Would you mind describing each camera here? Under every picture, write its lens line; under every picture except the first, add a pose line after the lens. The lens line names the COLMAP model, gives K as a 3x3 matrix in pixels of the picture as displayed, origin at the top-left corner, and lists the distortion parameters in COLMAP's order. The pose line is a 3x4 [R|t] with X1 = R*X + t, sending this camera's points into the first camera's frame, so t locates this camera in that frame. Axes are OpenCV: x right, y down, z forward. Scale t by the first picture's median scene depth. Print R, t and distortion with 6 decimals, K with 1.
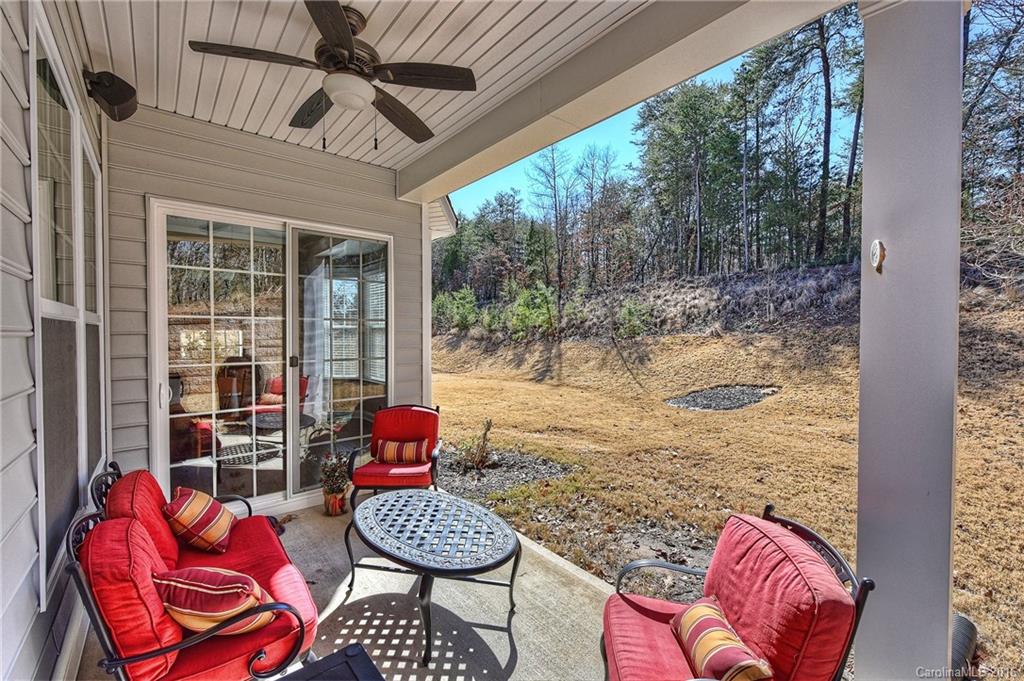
lens RADIAL K [[402.3, 0, 508.1], [0, 402.3, 339.5], [0, 0, 1]] dist [0.001334, 0.000032]
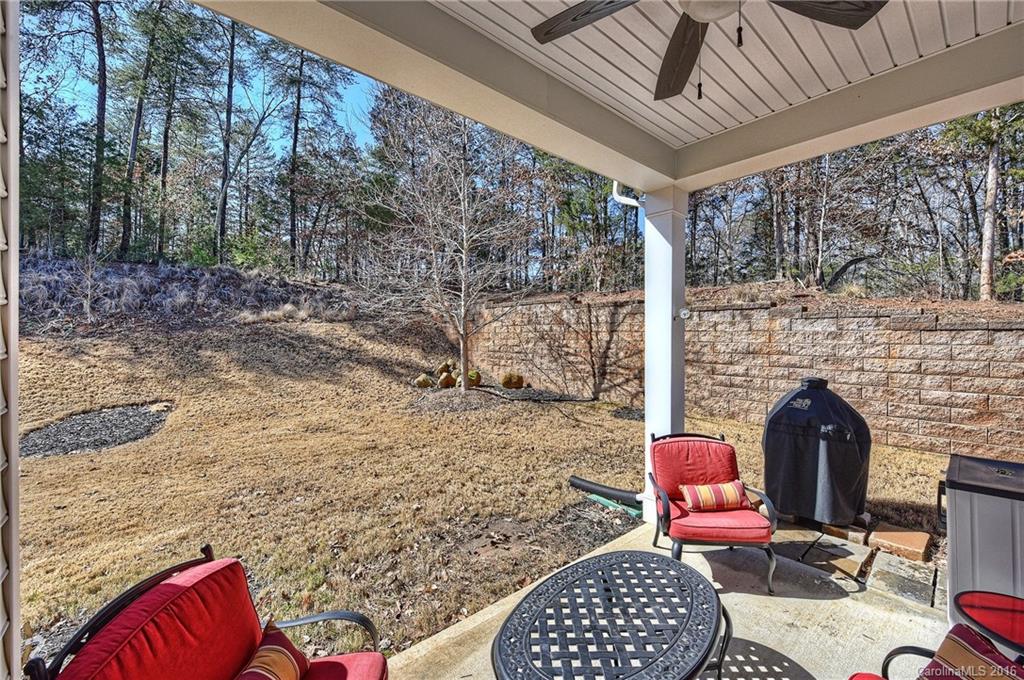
lens RADIAL K [[404.9, 0, 509.6], [0, 404.9, 334.5], [0, 0, 1]] dist [-0.001047, -0.000017]
pose [[0.023662, 0.001344, 0.999719, -0.382569], [0.018685, 0.999824, -0.001786, -0.021121], [-0.999545, 0.018722, 0.023633, 0.480241]]
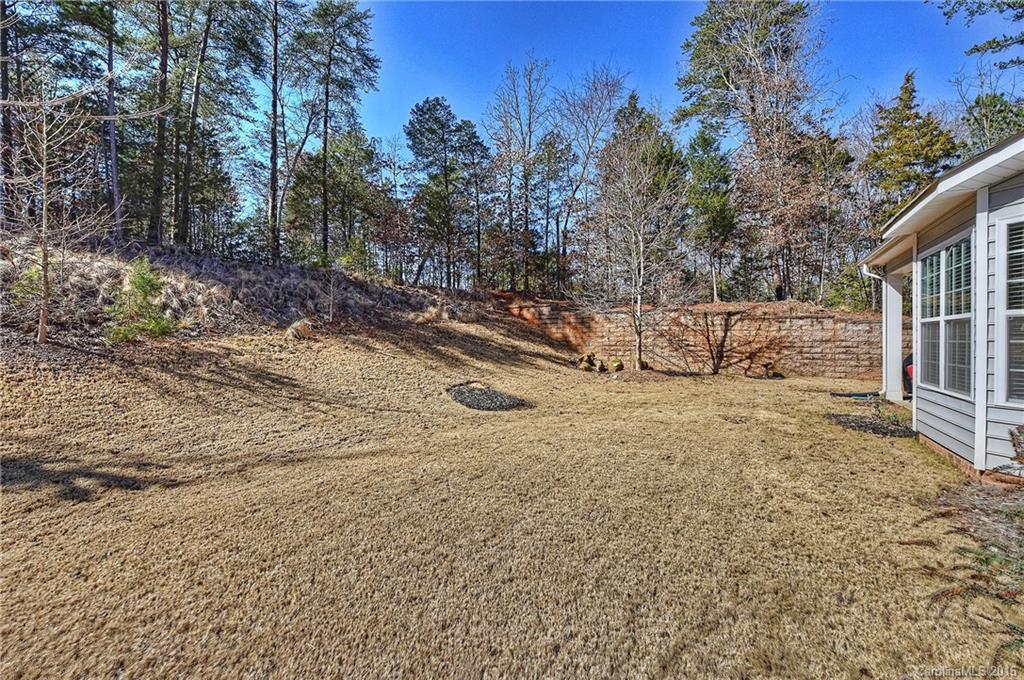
lens RADIAL K [[425.4, 0, 511.9], [0, 425.4, 342.2], [0, 0, 1]] dist [0.000667, -0.000118]
pose [[-0.316817, -0.005470, 0.948471, -0.584753], [0.019018, 0.999746, 0.012119, -0.017266], [-0.948296, 0.021878, -0.316632, 1.185974]]
